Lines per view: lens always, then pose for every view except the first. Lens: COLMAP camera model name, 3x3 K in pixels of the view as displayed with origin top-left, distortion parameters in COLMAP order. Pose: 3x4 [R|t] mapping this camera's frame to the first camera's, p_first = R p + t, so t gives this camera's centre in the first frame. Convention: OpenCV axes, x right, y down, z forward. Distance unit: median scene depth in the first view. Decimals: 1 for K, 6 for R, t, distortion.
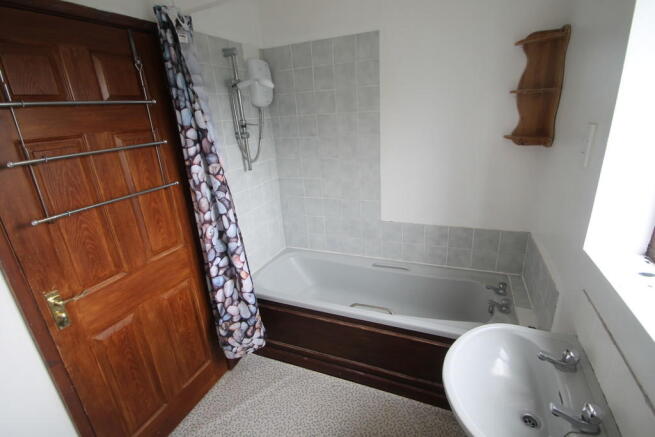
lens RADIAL K [[311.0, 0, 327.5], [0, 311.0, 218.5], [0, 0, 1]] dist [0.035267, -0.028938]
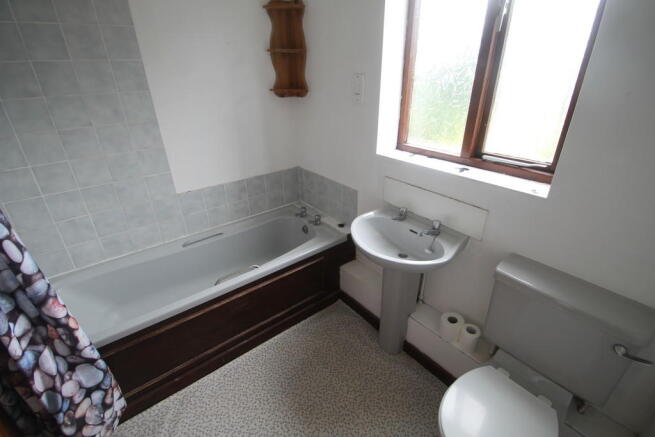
lens RADIAL K [[311.0, 0, 327.5], [0, 311.0, 218.5], [0, 0, 1]] dist [0.035267, -0.028938]
pose [[0.480567, -0.335633, 0.810189, -0.424716], [0.272075, 0.935338, 0.226095, -0.013993], [-0.833685, 0.111778, 0.540809, 0.214454]]
